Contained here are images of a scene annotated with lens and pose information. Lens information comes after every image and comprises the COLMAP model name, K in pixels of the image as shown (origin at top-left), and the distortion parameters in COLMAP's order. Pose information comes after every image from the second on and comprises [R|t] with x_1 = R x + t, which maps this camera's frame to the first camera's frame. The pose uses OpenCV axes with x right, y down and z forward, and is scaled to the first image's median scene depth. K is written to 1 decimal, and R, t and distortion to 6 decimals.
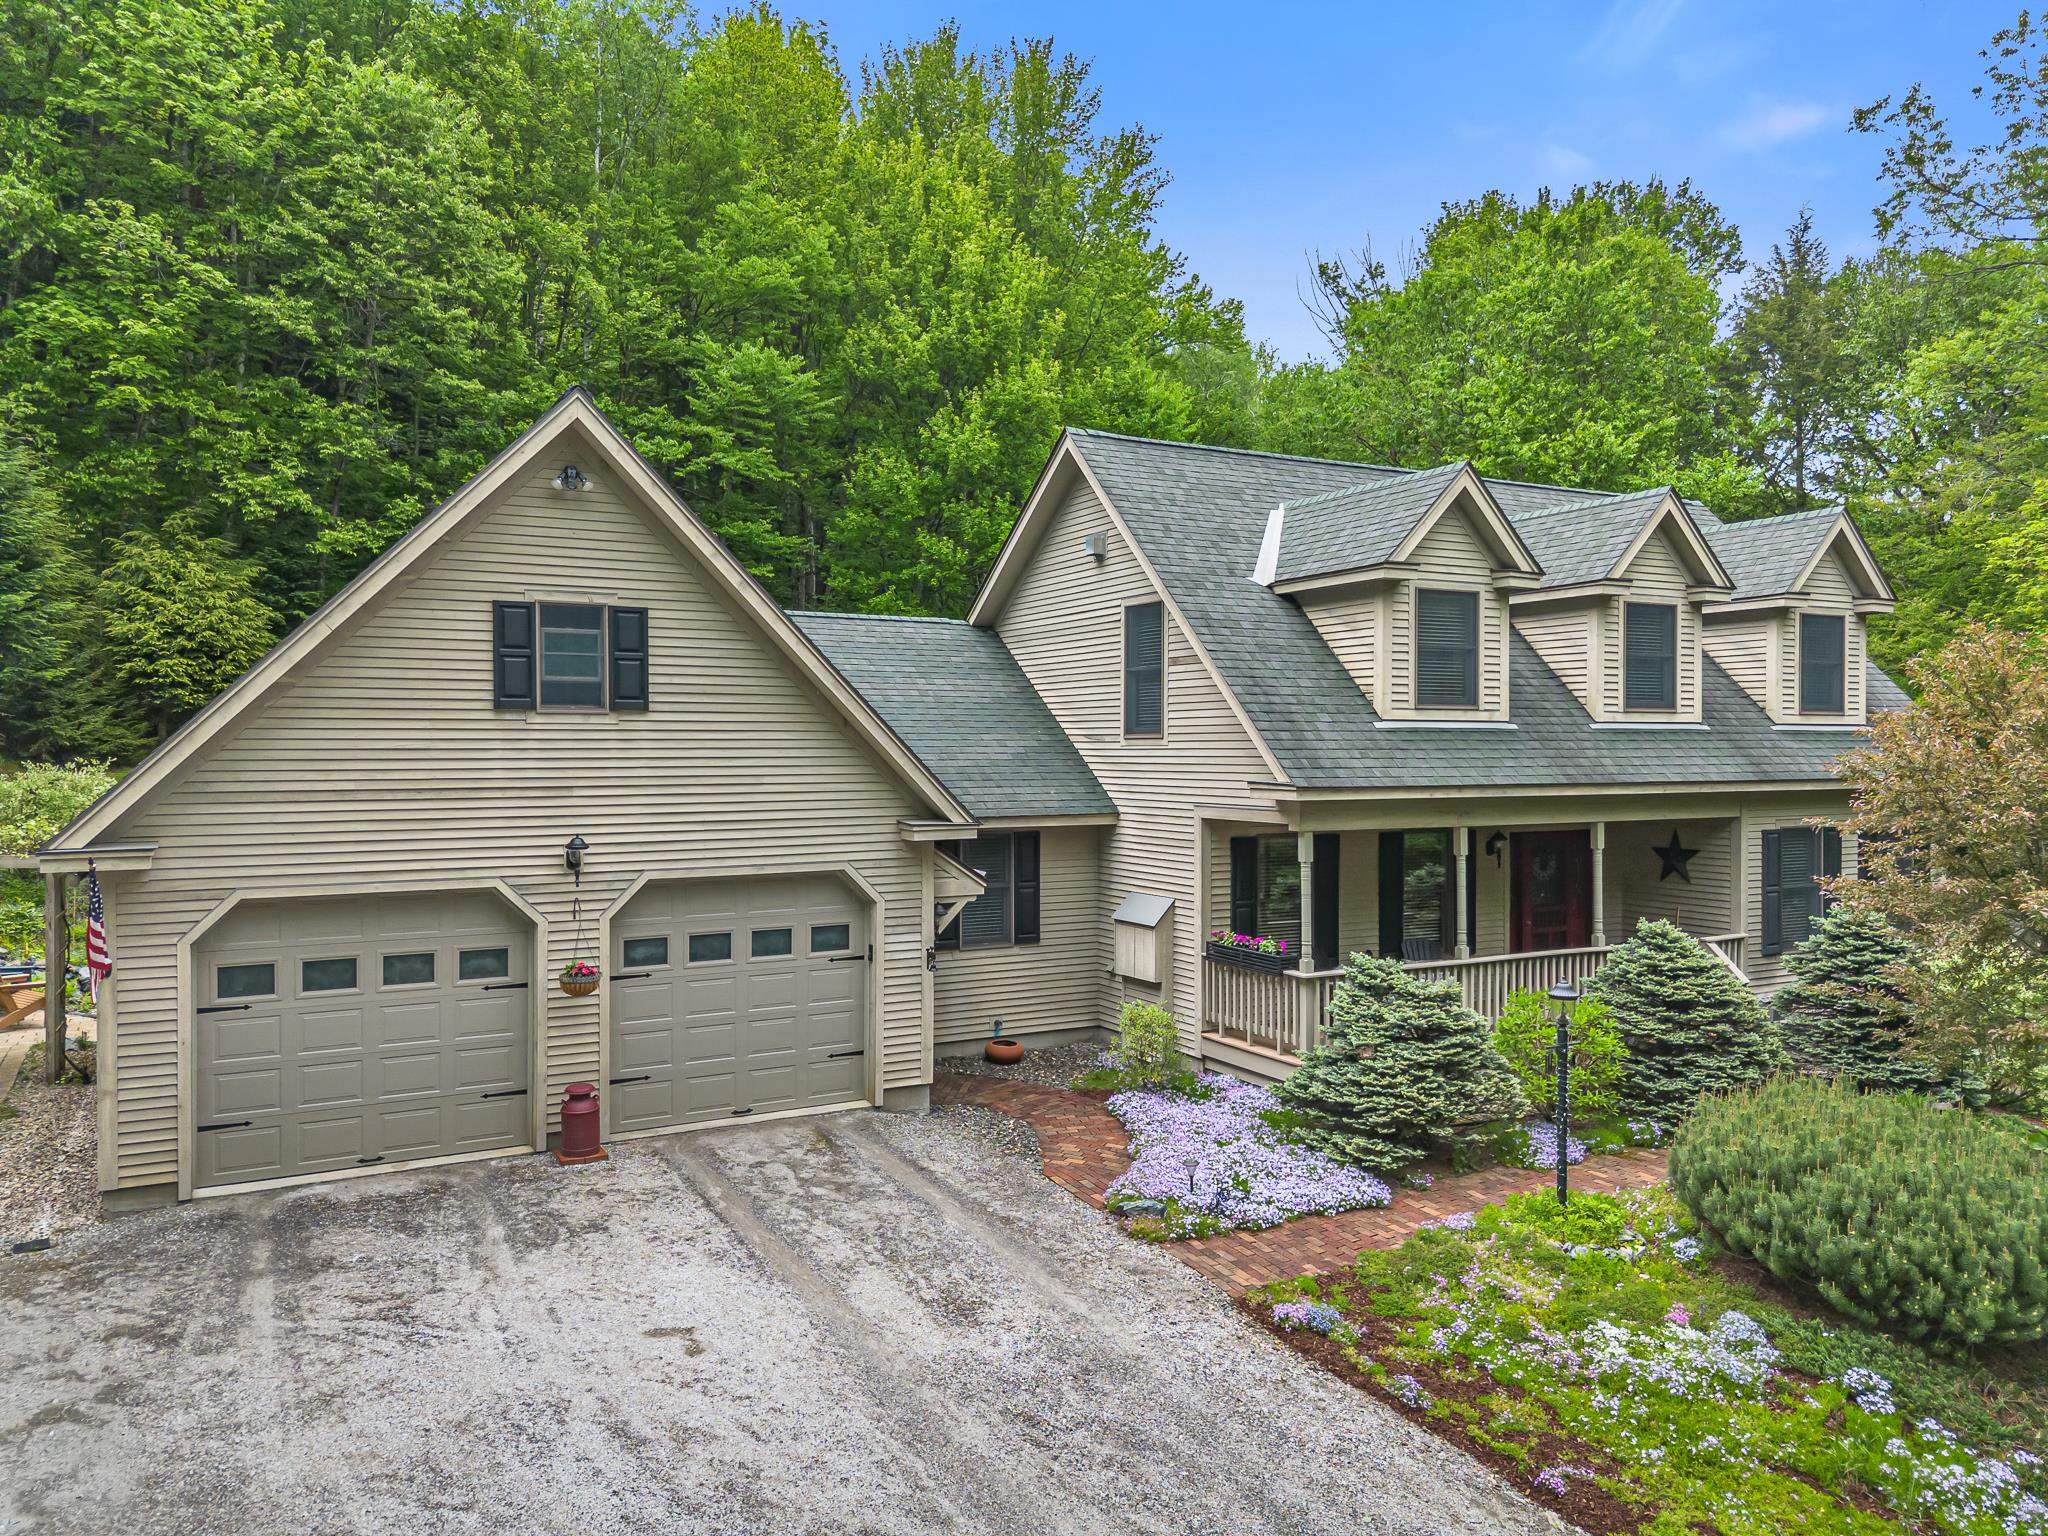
lens RADIAL K [[1485.7, 0, 990.2], [0, 1485.7, 762.6], [0, 0, 1]] dist [0.023728, -0.003102]
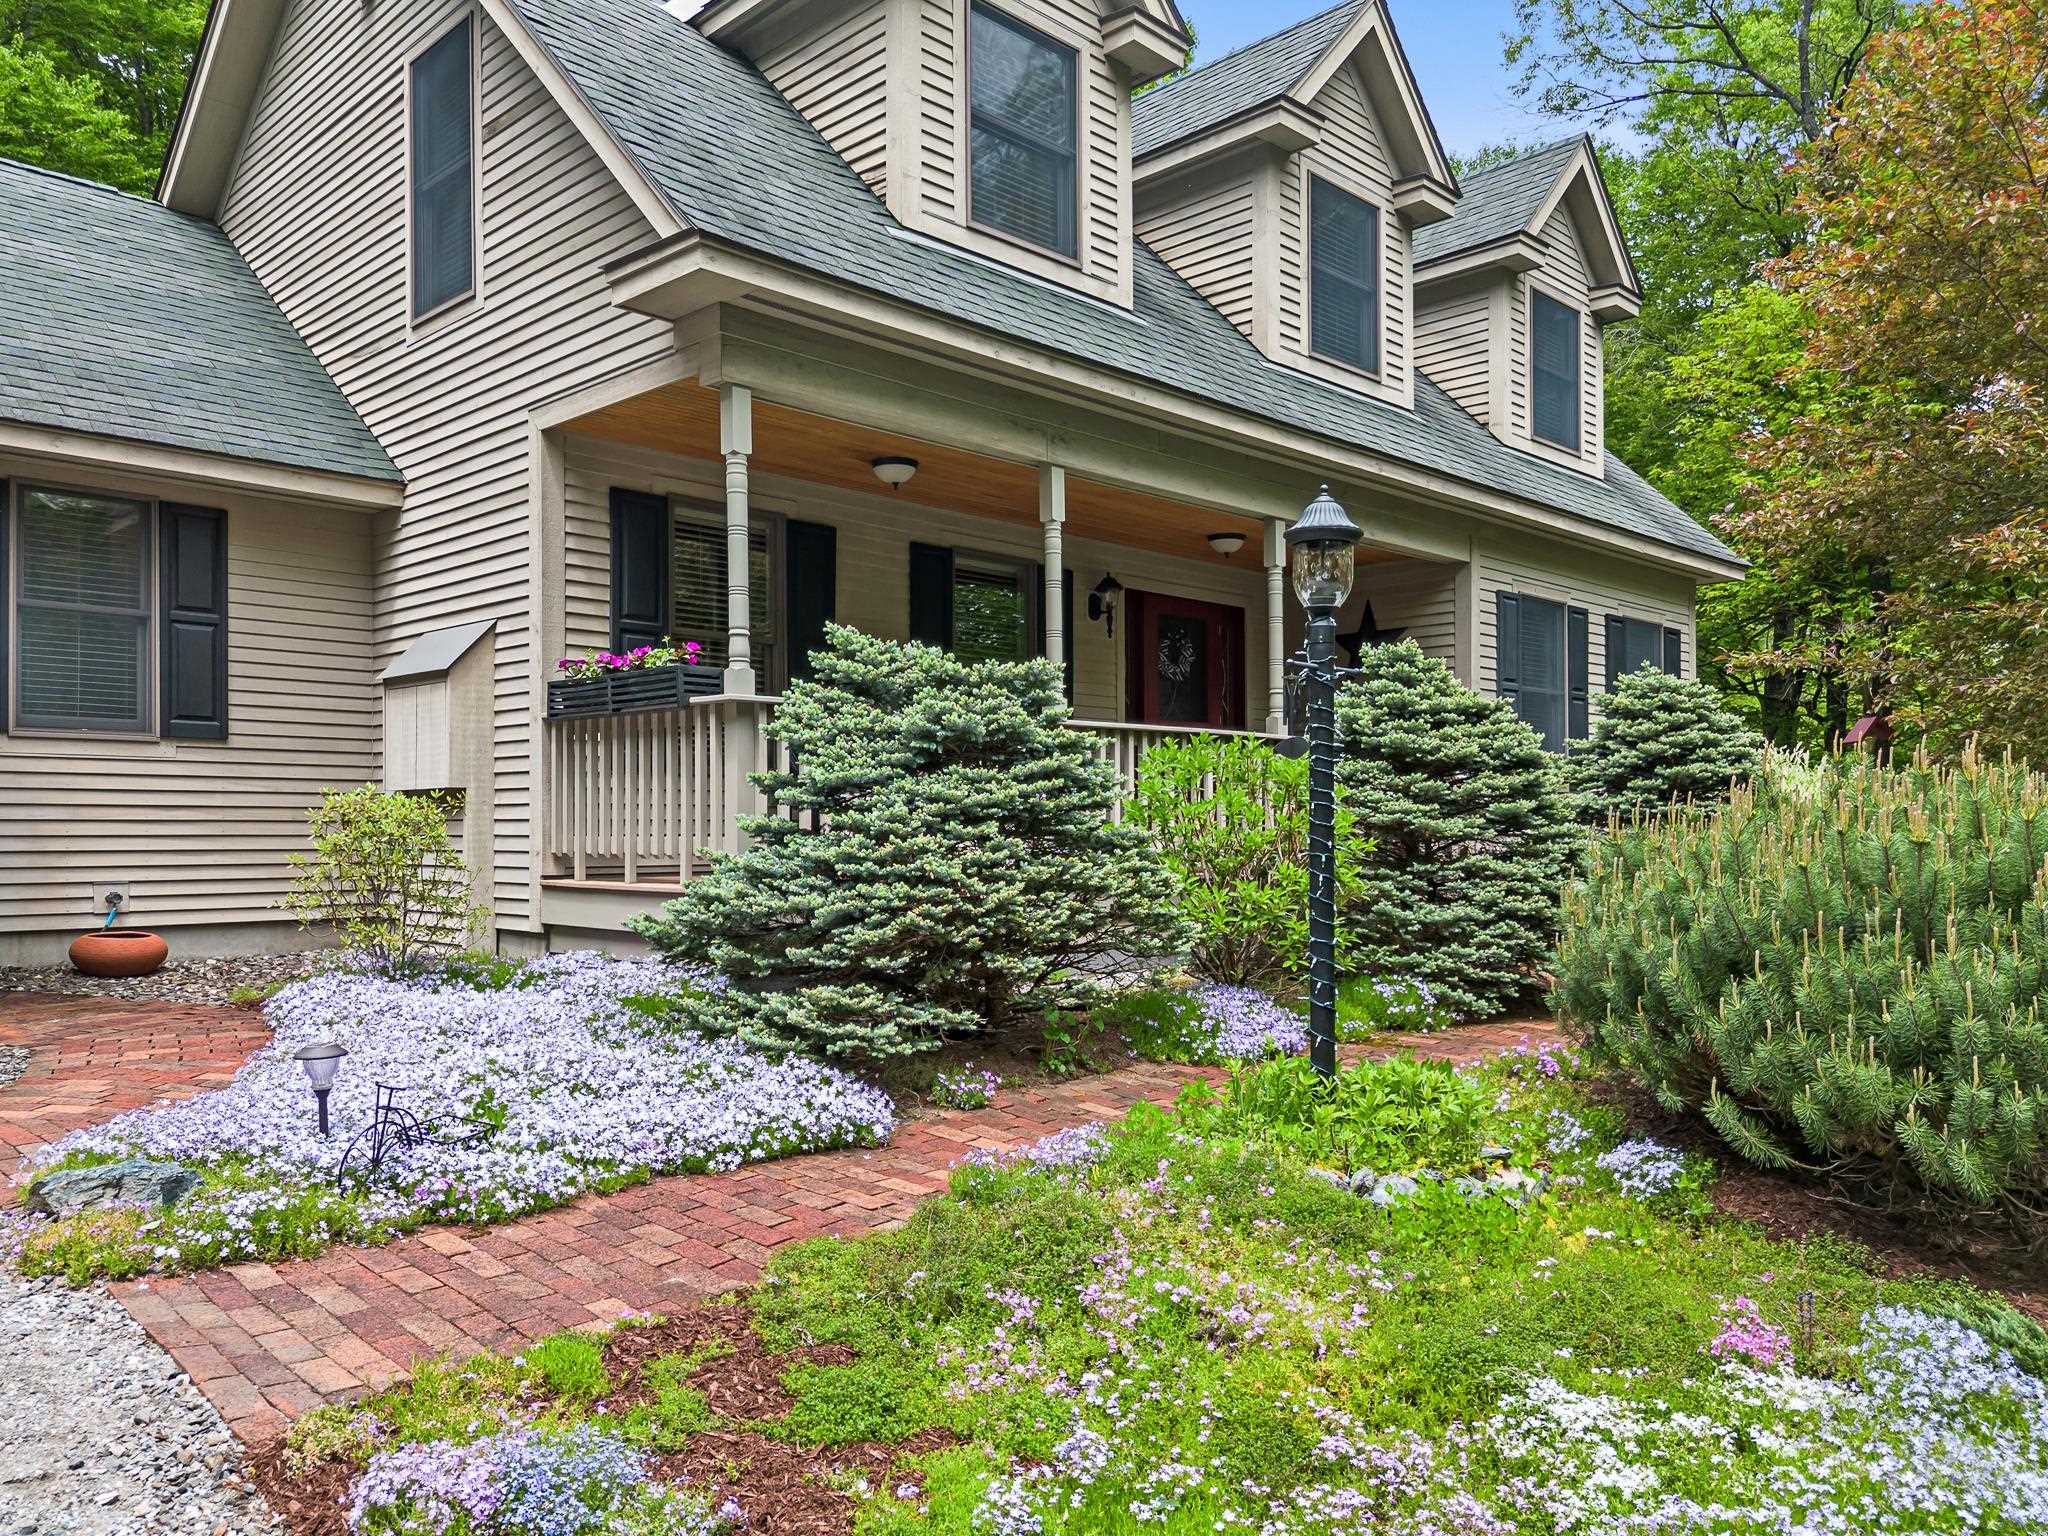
lens RADIAL K [[1550.8, 0, 1020.3], [0, 1550.8, 821.0], [0, 0, 1]] dist [0.042603, -0.005146]
pose [[0.956013, 0.005106, 0.293280, 0.177019], [0.001592, 0.999743, -0.022594, 0.217354], [-0.293320, 0.022067, 0.955760, 0.589127]]
